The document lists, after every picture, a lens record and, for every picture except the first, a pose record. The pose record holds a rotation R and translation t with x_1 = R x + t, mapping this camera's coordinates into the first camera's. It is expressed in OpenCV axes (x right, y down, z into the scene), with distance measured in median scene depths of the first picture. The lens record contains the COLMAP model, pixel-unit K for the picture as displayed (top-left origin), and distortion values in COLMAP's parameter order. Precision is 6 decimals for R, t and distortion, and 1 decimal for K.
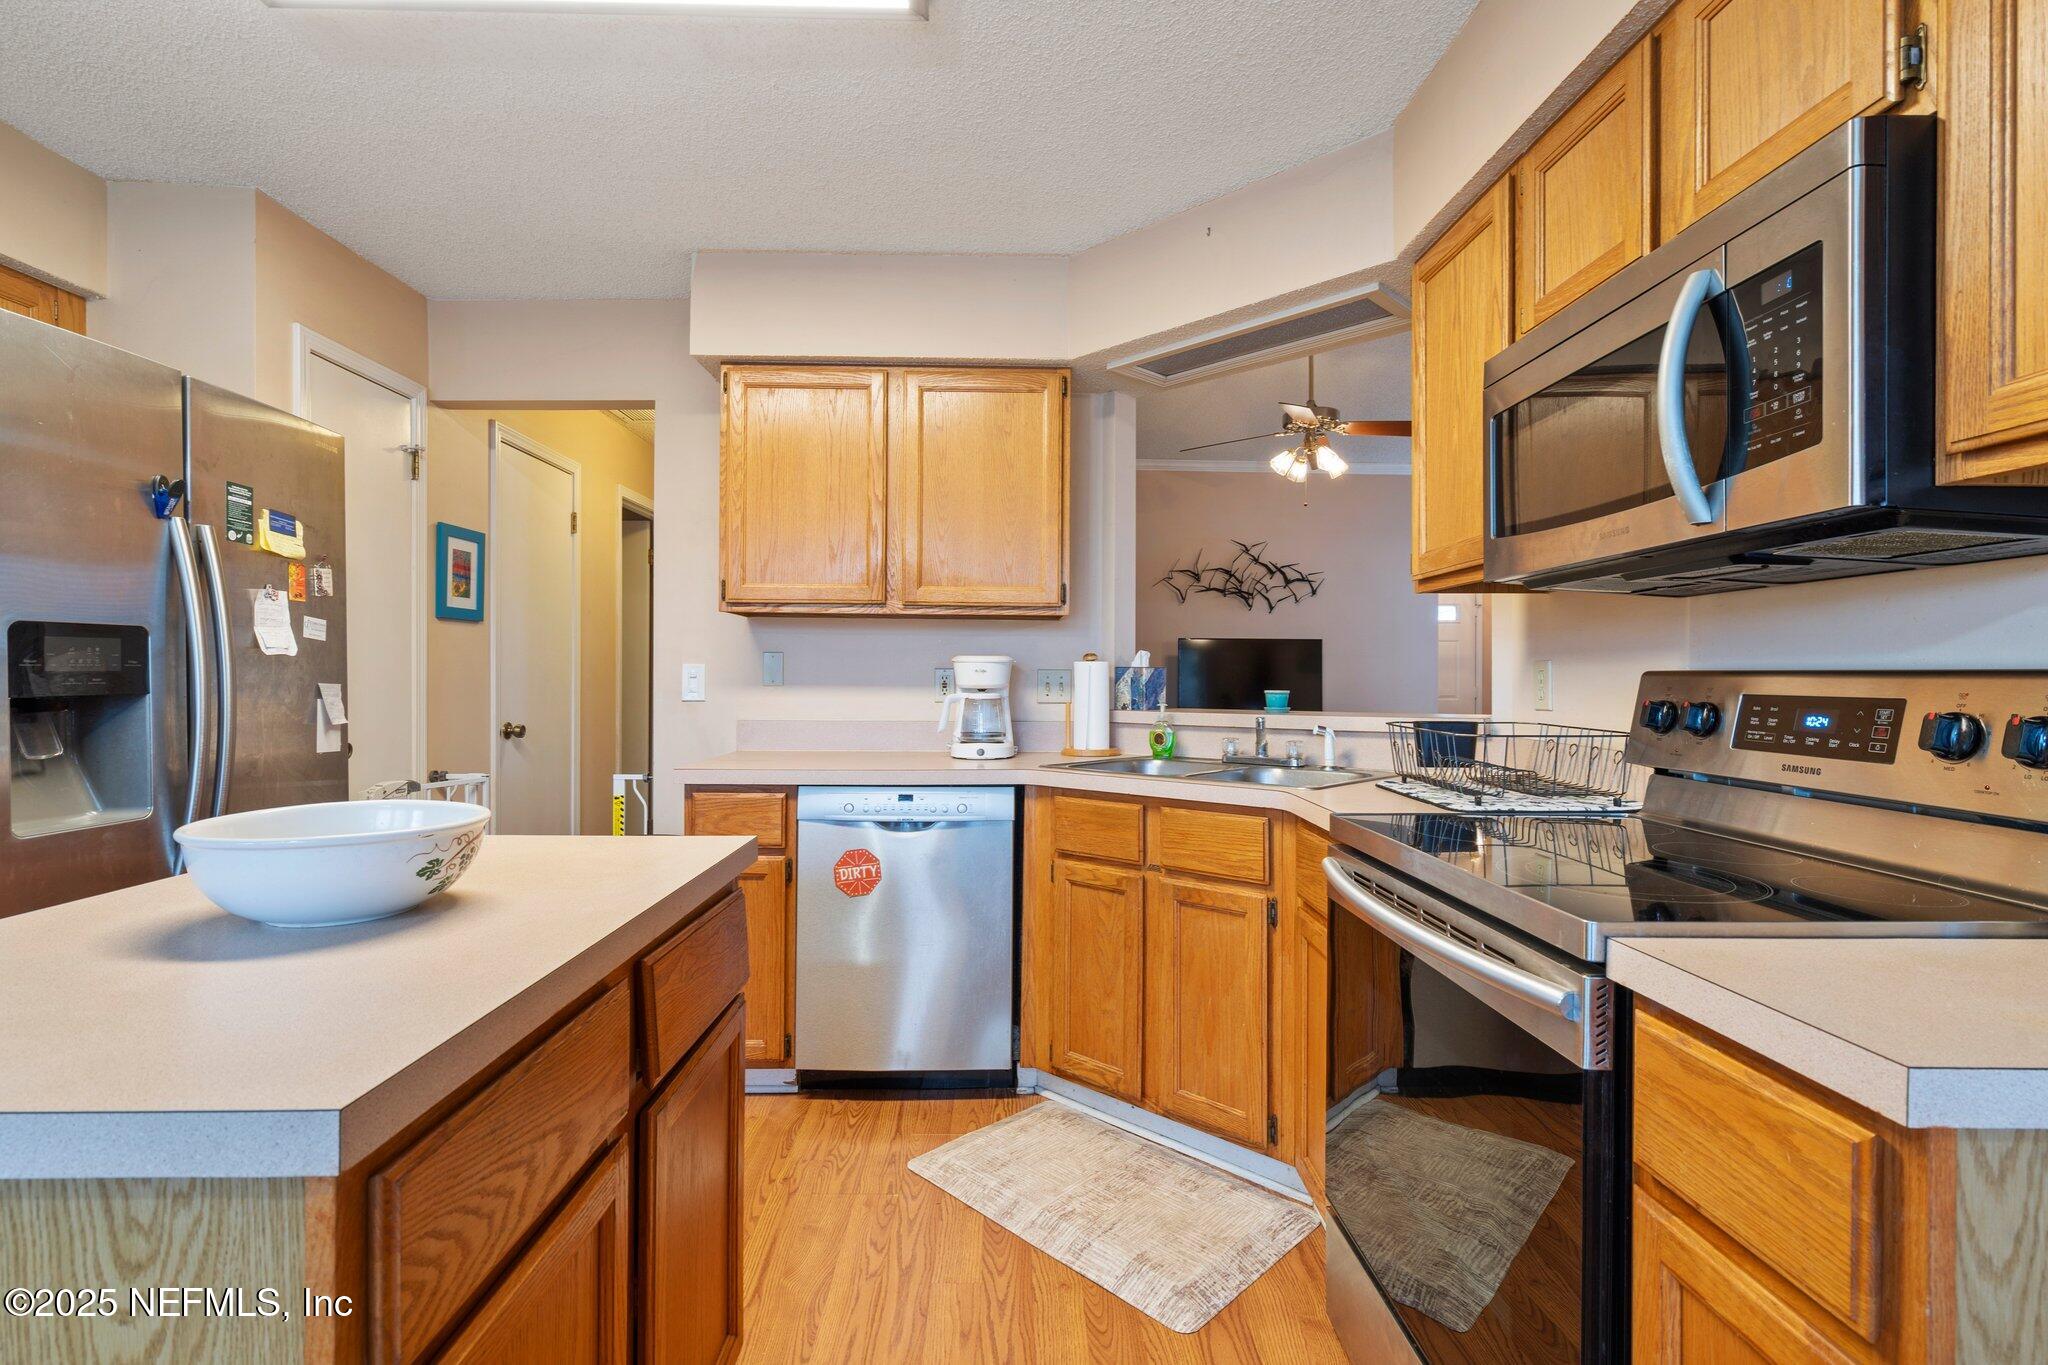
lens RADIAL K [[958.3, 0, 1023.6], [0, 958.3, 679.2], [0, 0, 1]] dist [-0.001524, 0.000992]
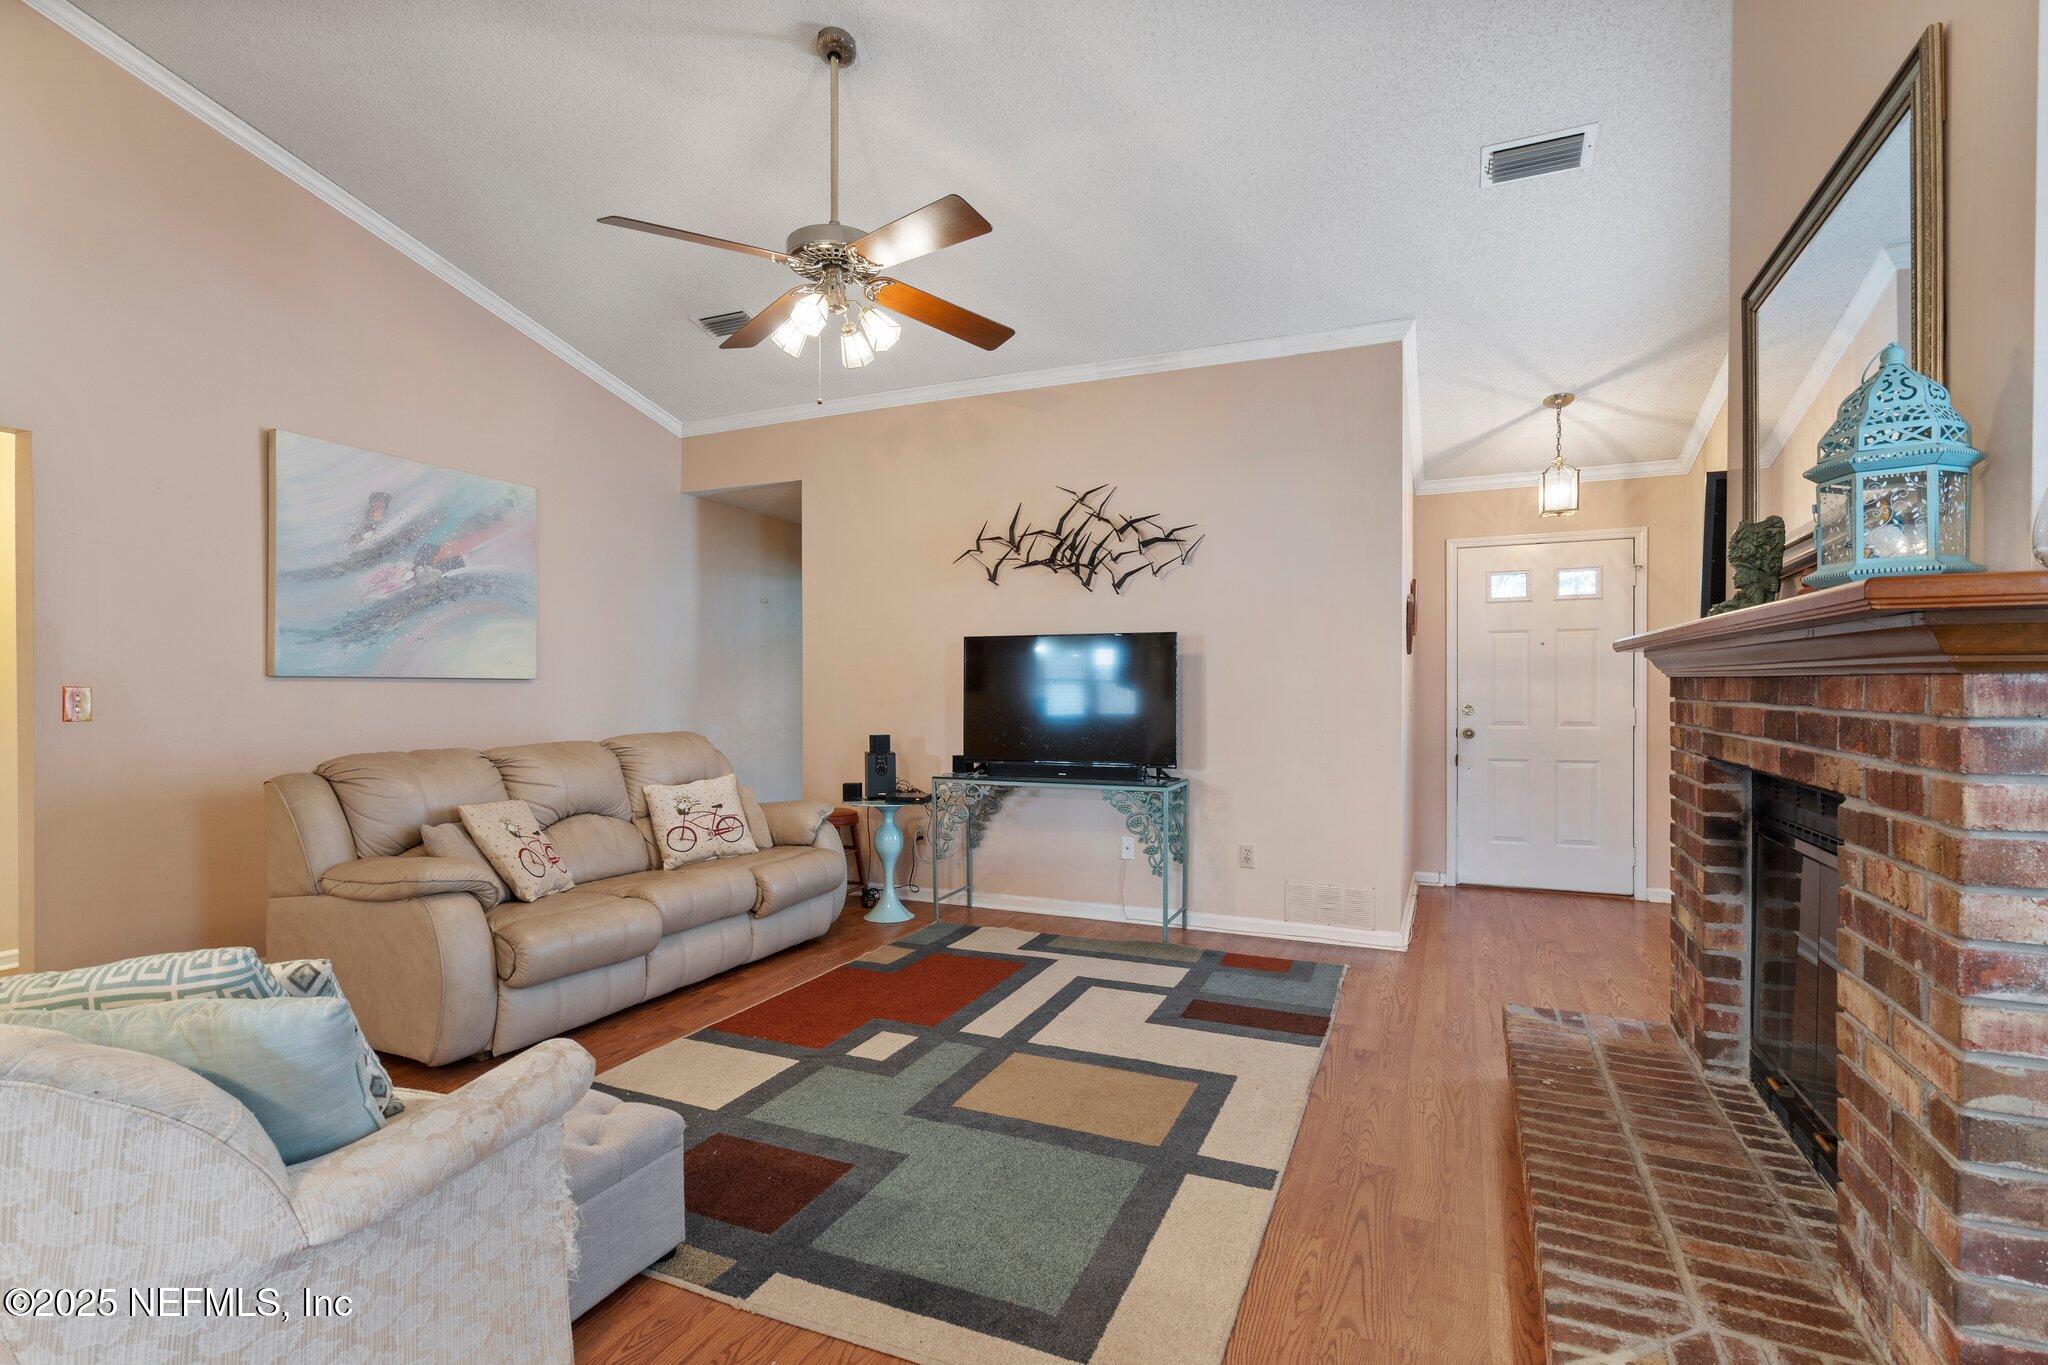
lens RADIAL K [[982.8, 0, 1008.5], [0, 982.8, 694.7], [0, 0, 1]] dist [-0.005275, 0.000688]
pose [[0.901164, -0.000722, -0.433478, 1.365134], [0.002728, 0.999988, 0.004006, -0.012653], [0.433470, -0.004793, 0.901155, 1.069667]]
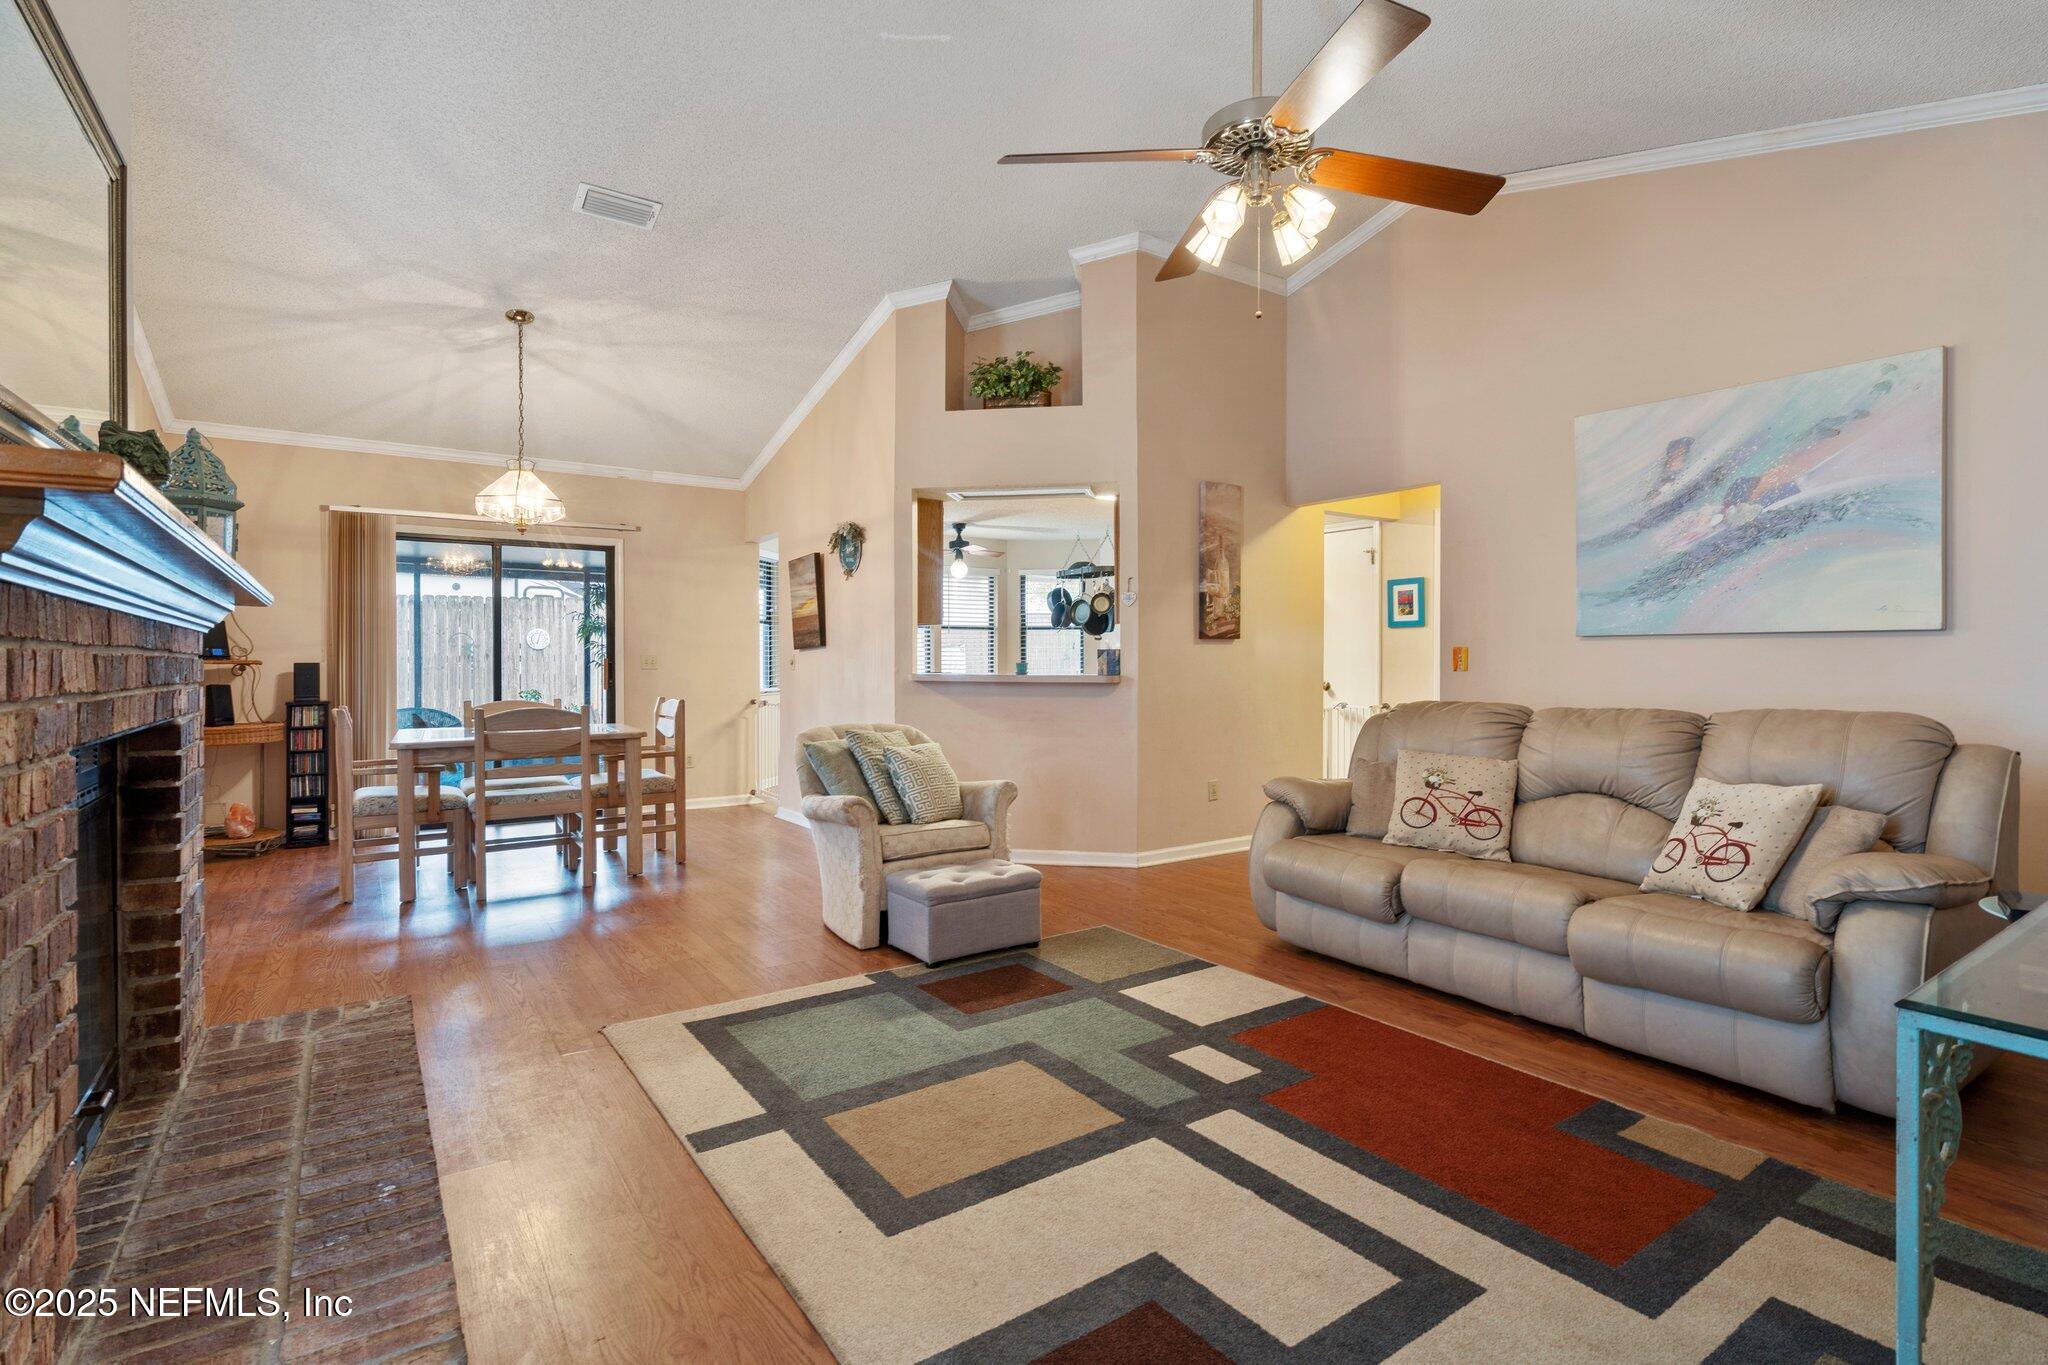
lens RADIAL K [[977.9, 0, 1025.6], [0, 977.9, 661.7], [0, 0, 1]] dist [0.001883, 0.000093]
pose [[-0.836524, -0.000254, -0.547931, 1.424744], [-0.001145, 0.999999, 0.001285, 0.005160], [0.547930, 0.001702, -0.836523, 2.871254]]
